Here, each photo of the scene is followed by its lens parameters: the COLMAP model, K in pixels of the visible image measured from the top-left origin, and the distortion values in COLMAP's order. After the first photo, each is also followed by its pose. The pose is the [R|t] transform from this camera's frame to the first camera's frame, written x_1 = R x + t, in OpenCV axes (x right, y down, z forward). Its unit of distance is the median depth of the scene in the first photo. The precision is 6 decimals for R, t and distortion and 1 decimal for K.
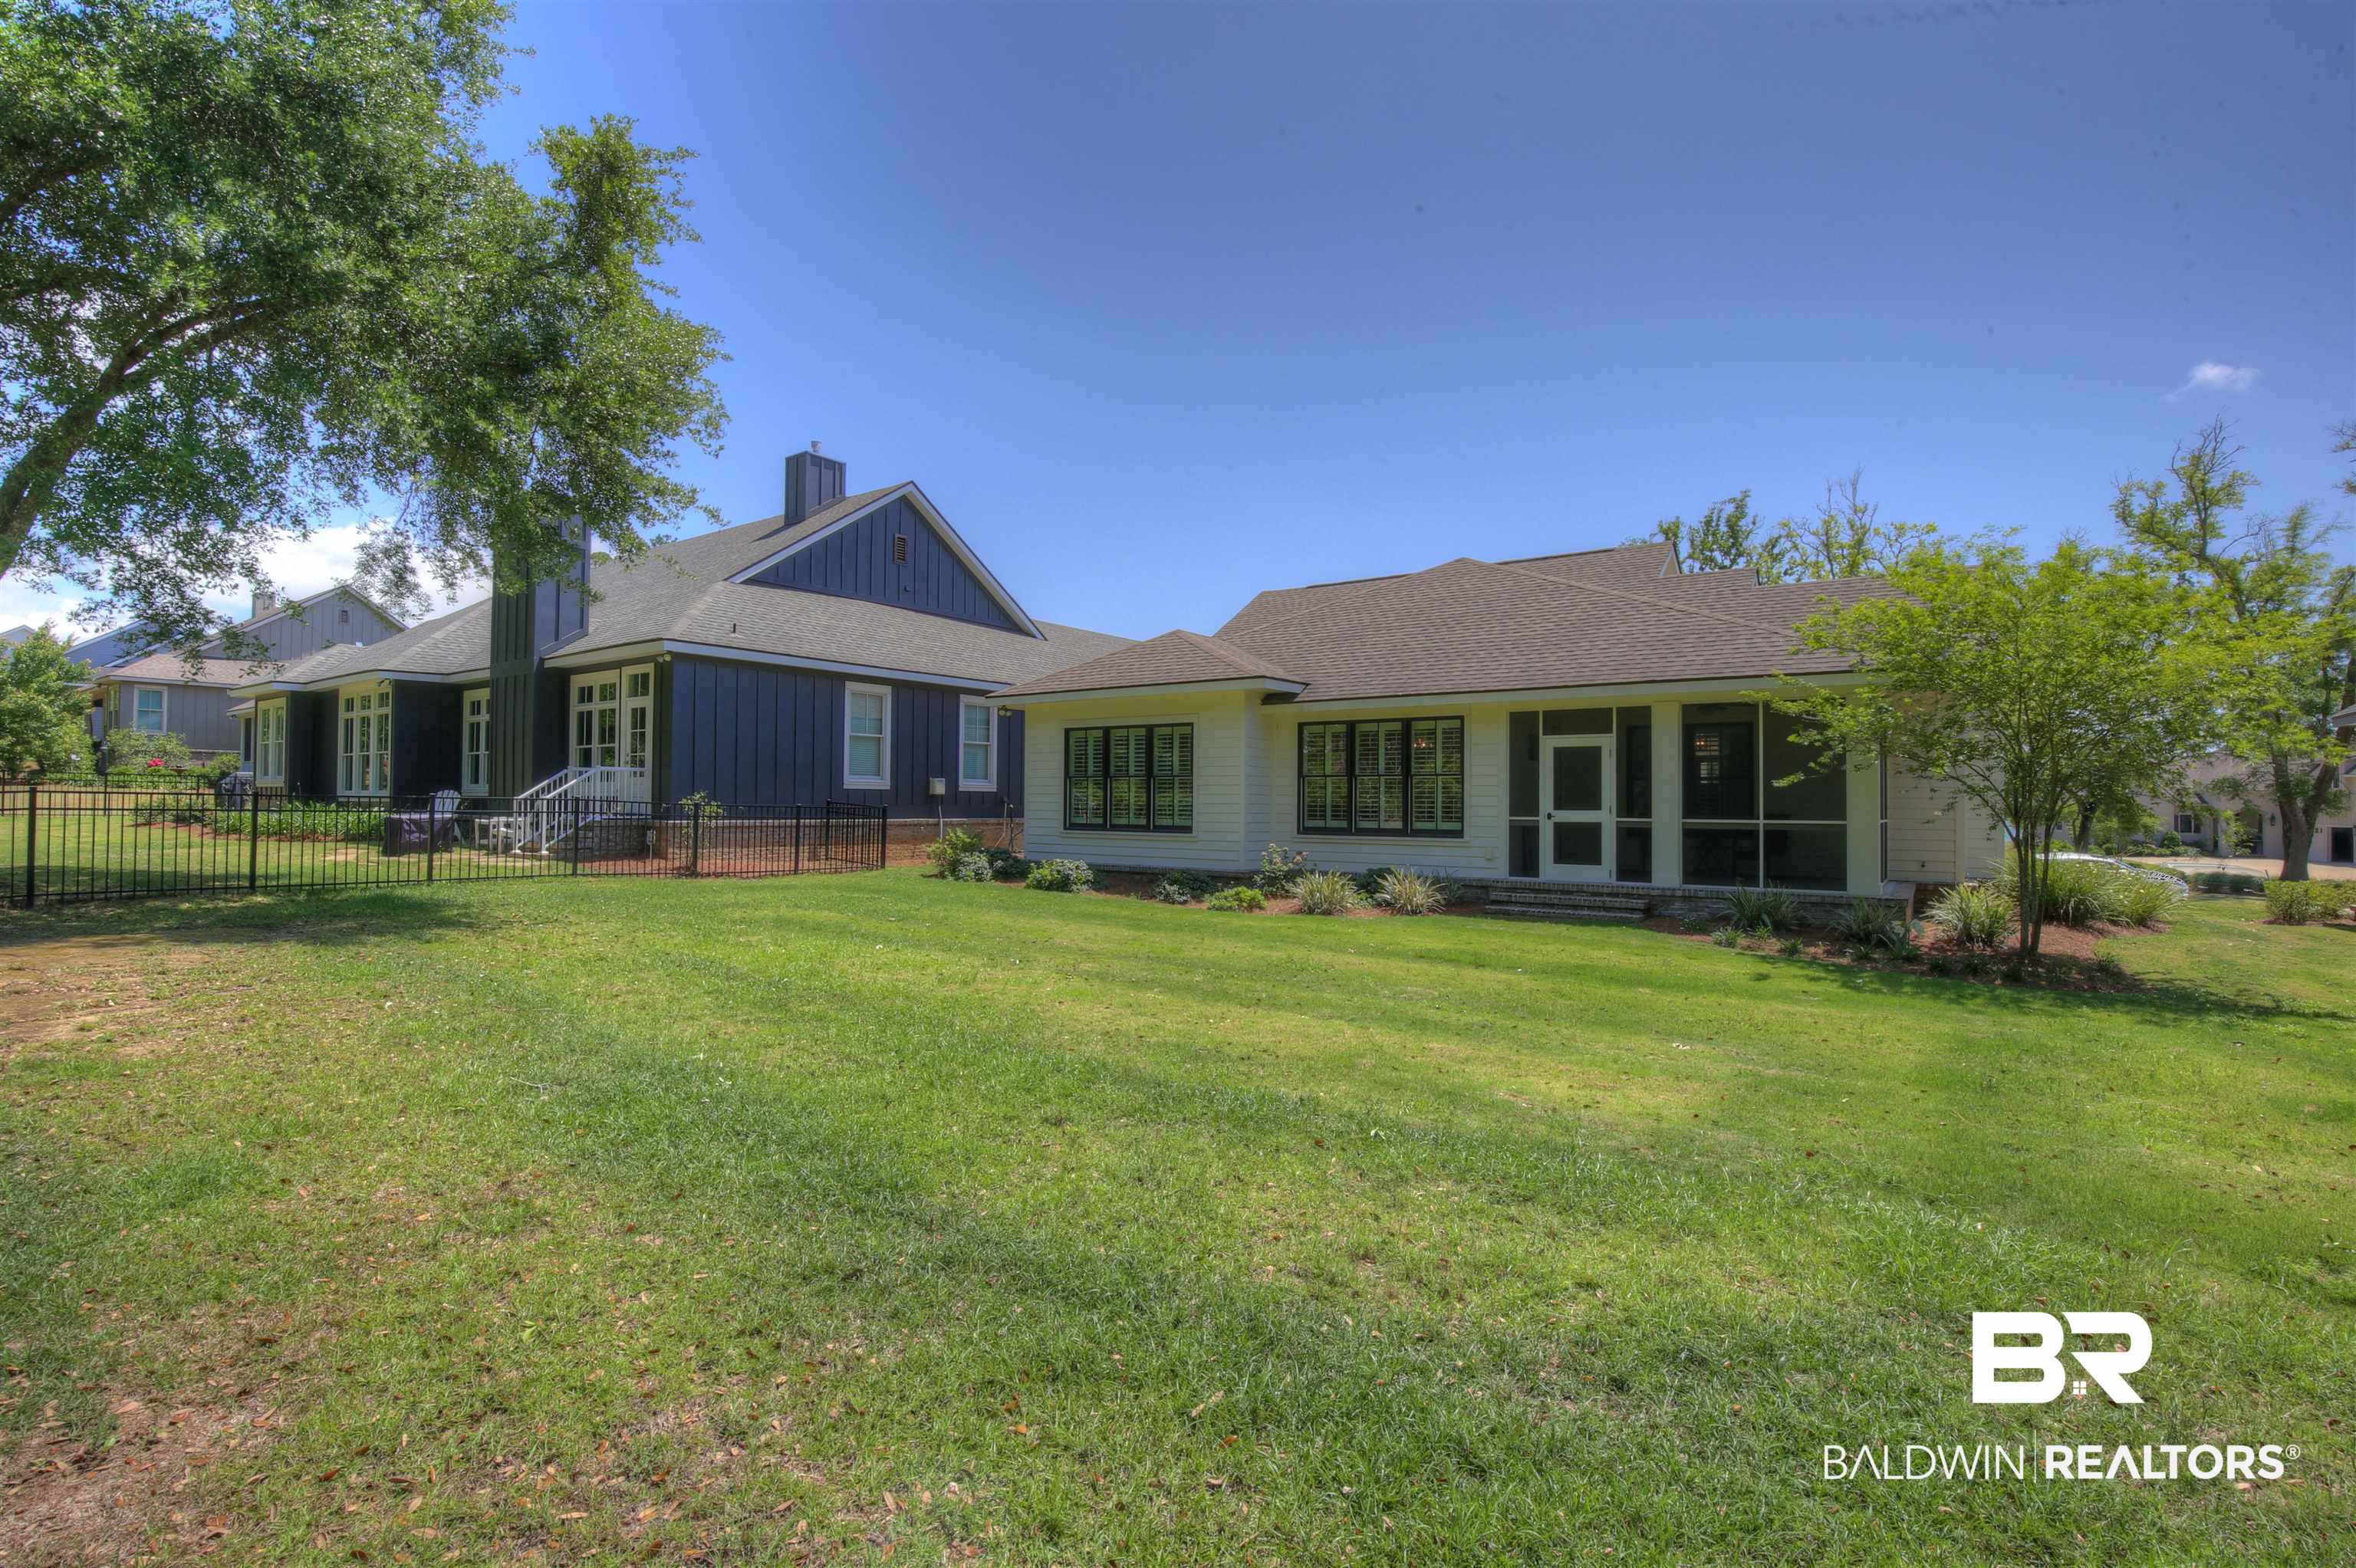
lens RADIAL K [[1089.4, 0, 1191.1], [0, 1089.4, 782.4], [0, 0, 1]] dist [-0.025512, 0.000904]
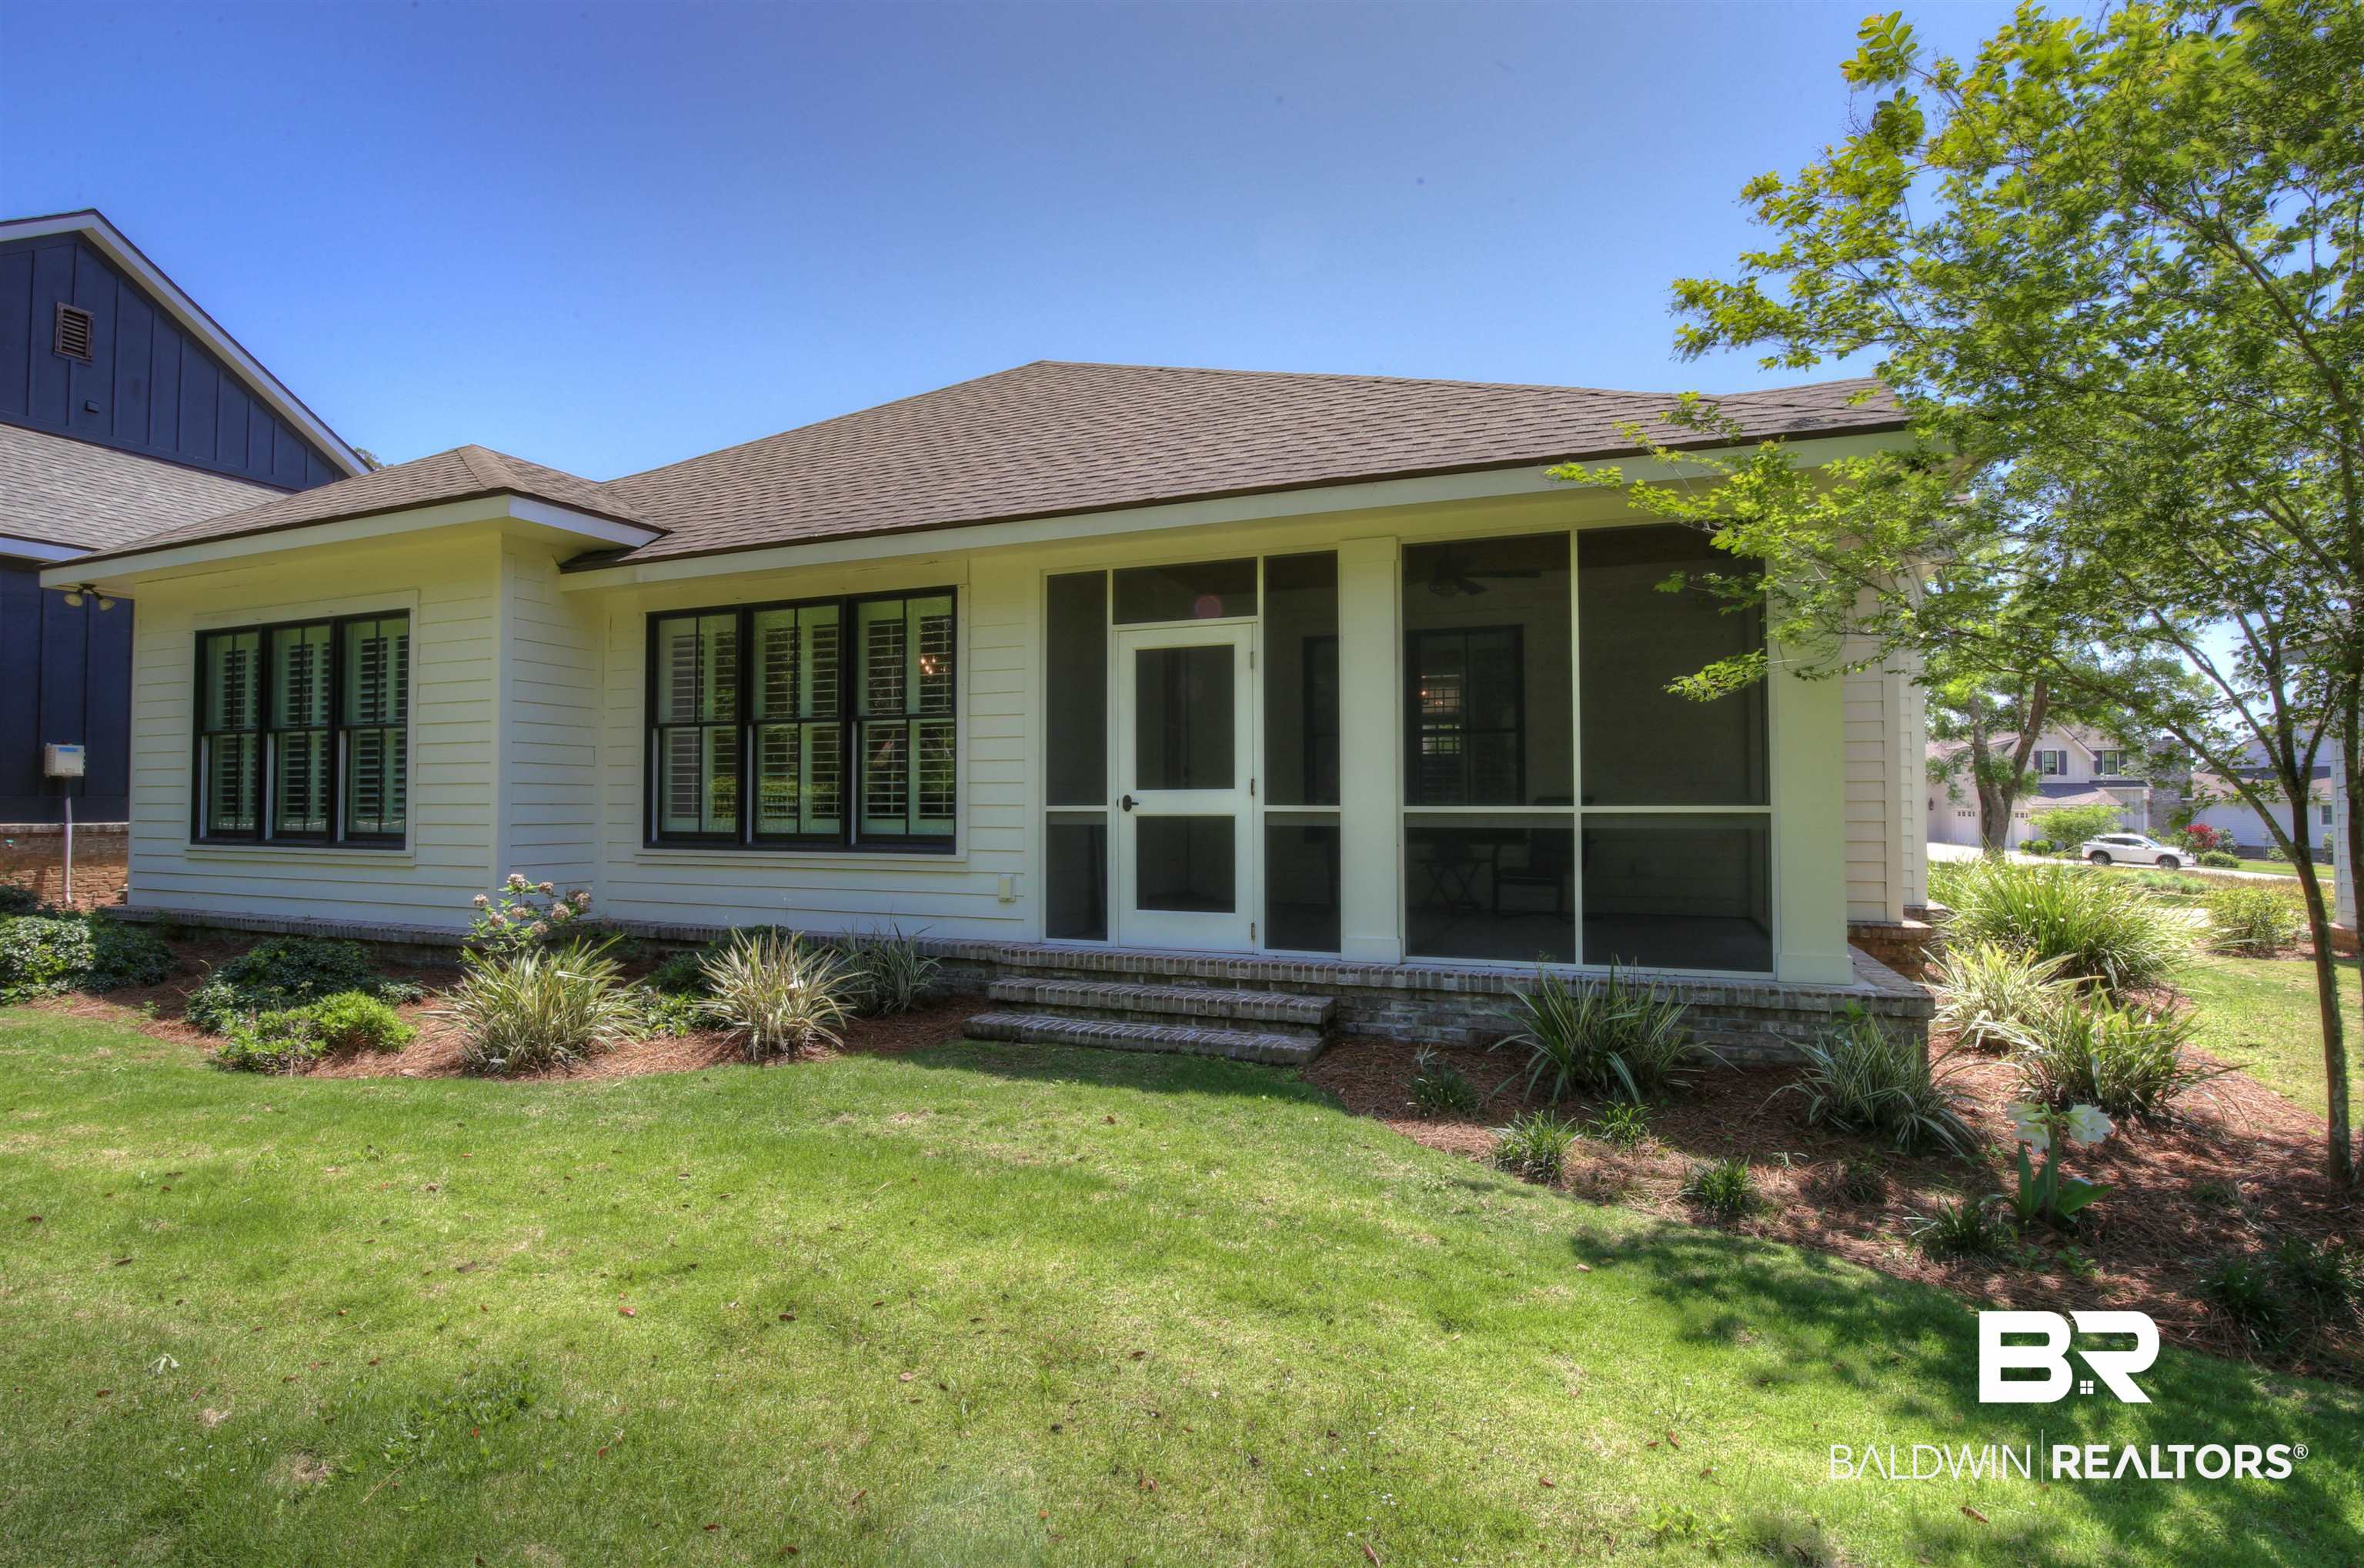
lens RADIAL K [[1093.1, 0, 1195.1], [0, 1093.1, 782.3], [0, 0, 1]] dist [-0.025512, 0.000904]
pose [[0.971969, -0.005838, 0.235038, 0.251648], [0.004815, 0.999976, 0.004924, 0.020538], [-0.235061, -0.003655, 0.971974, 0.557464]]
